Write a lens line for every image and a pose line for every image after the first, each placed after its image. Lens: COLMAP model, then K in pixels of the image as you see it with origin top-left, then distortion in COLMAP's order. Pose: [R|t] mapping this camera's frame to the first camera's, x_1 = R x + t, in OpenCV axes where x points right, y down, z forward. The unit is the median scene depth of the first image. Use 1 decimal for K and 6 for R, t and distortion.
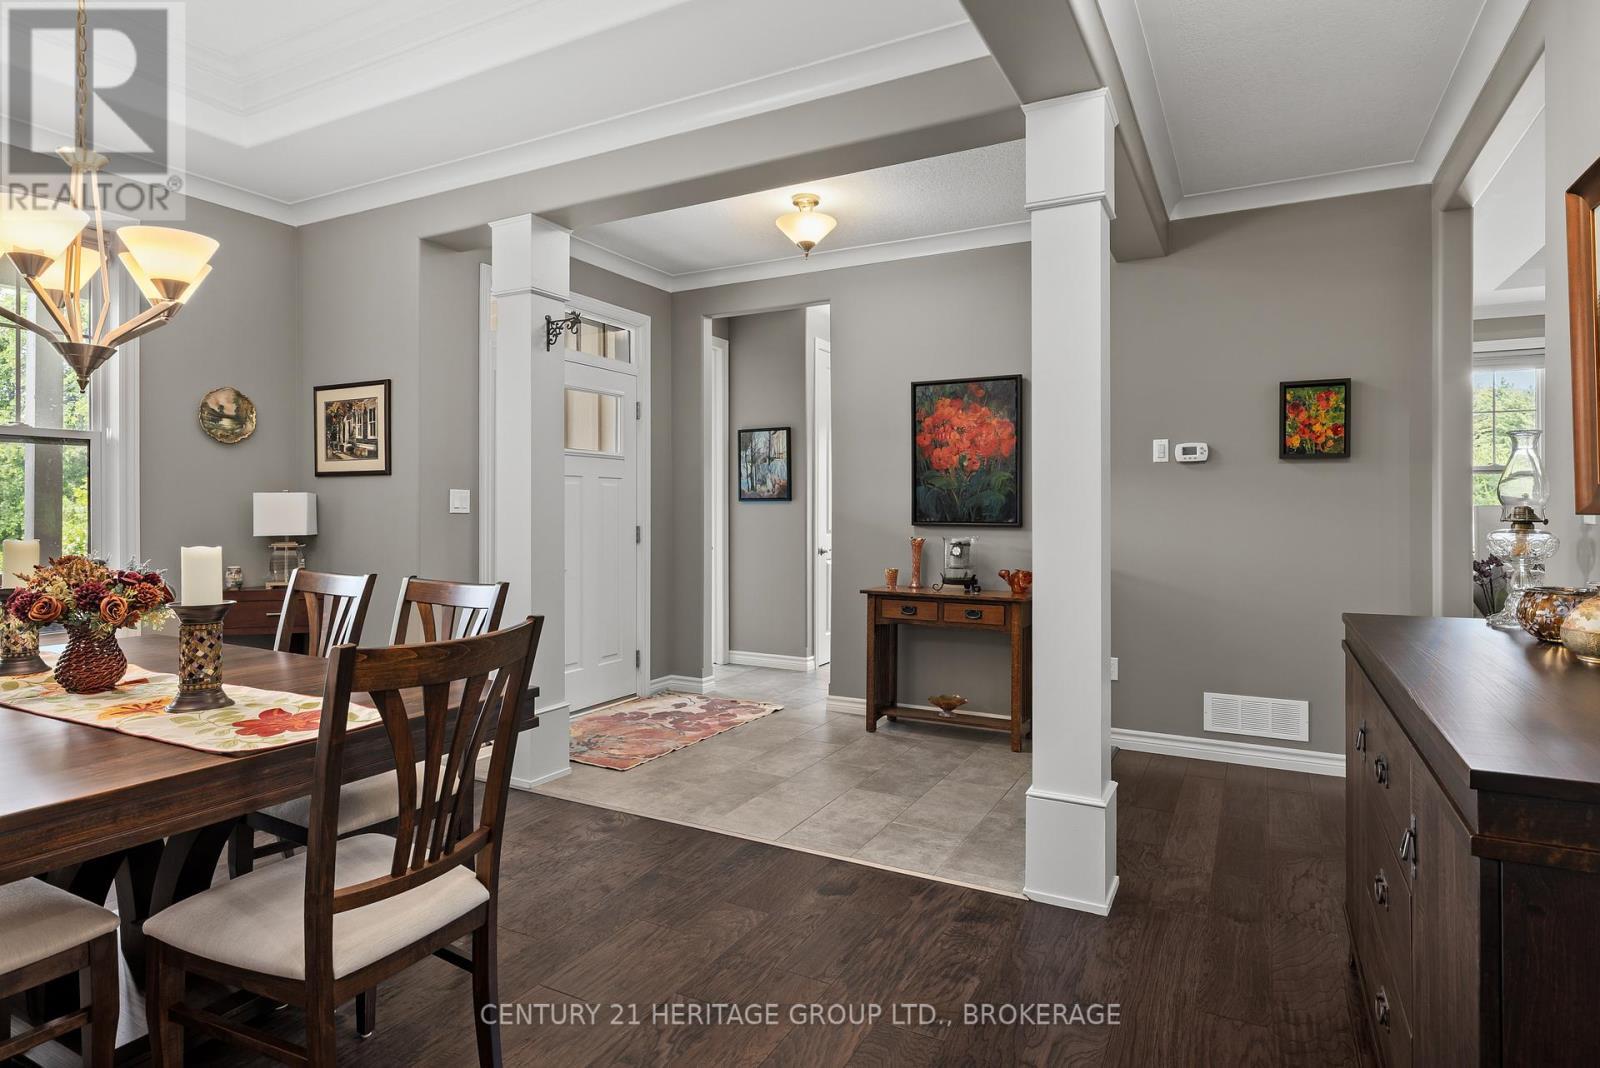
lens RADIAL K [[881.5, 0, 798.3], [0, 881.5, 523.5], [0, 0, 1]] dist [-0.002682, -0.000786]
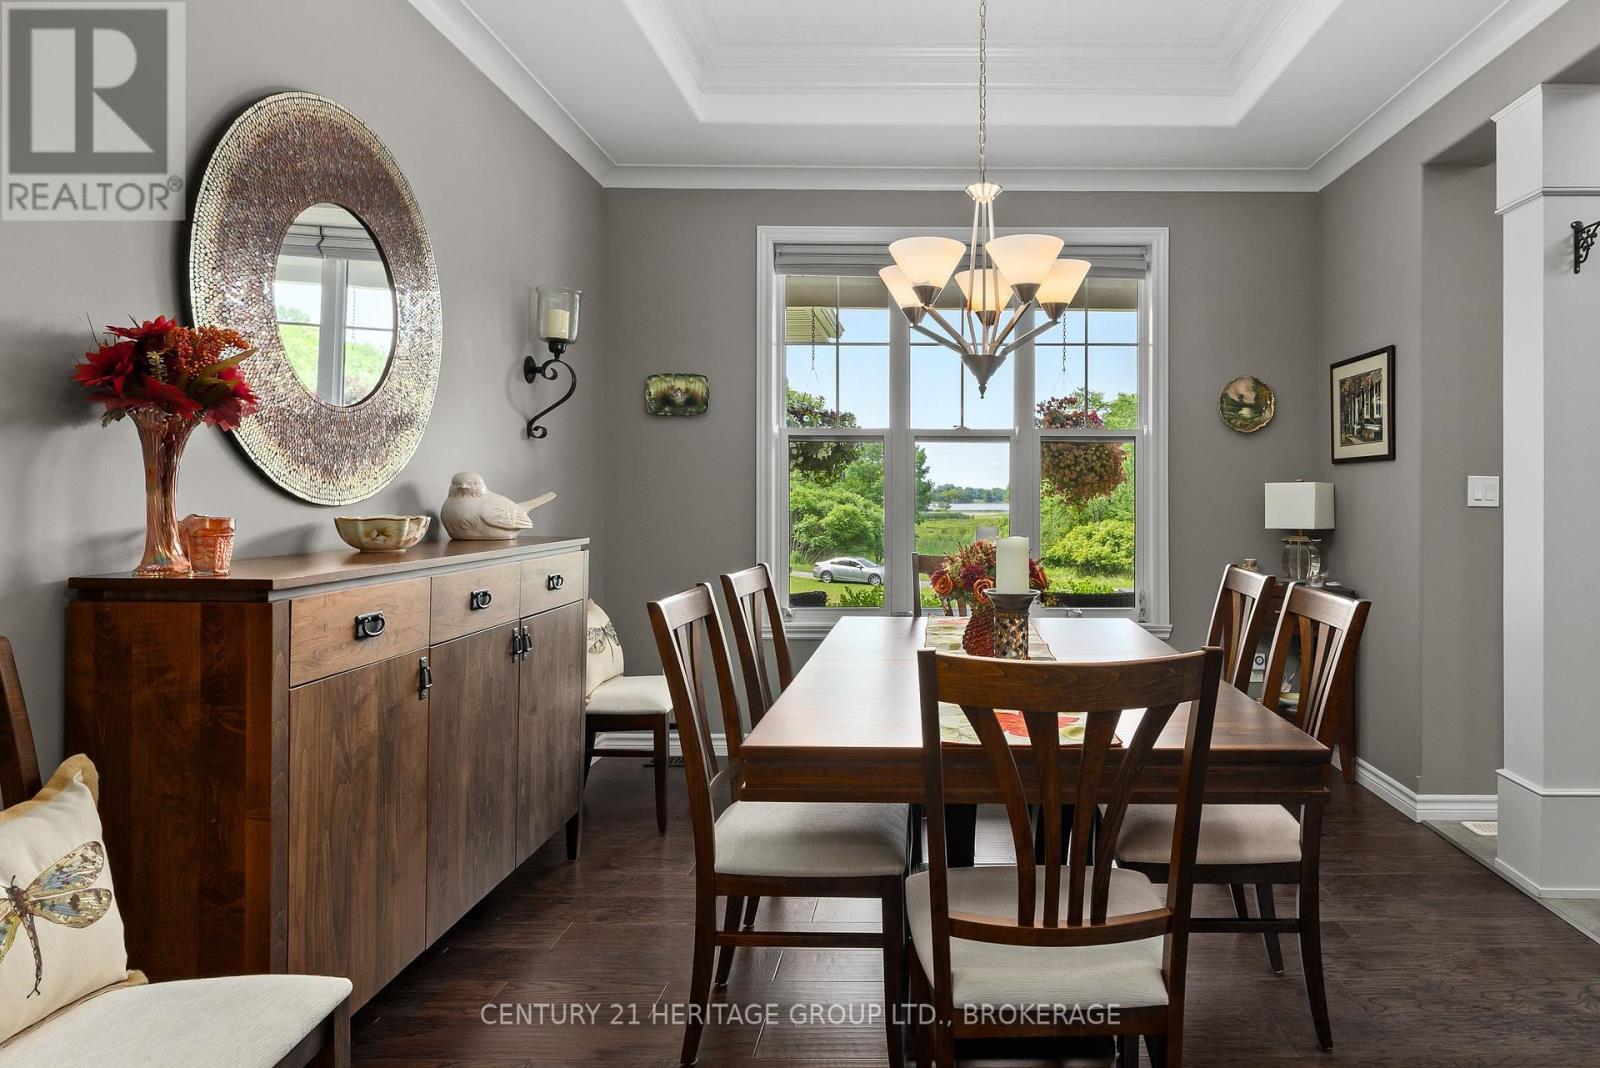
lens RADIAL K [[960.3, 0, 841.6], [0, 960.3, 498.9], [0, 0, 1]] dist [0.003387, 0.002070]
pose [[0.484842, 0.001423, -0.874601, 0.076077], [-0.017029, 0.999824, -0.007813, -0.002090], [0.874436, 0.018681, 0.484781, 0.102016]]
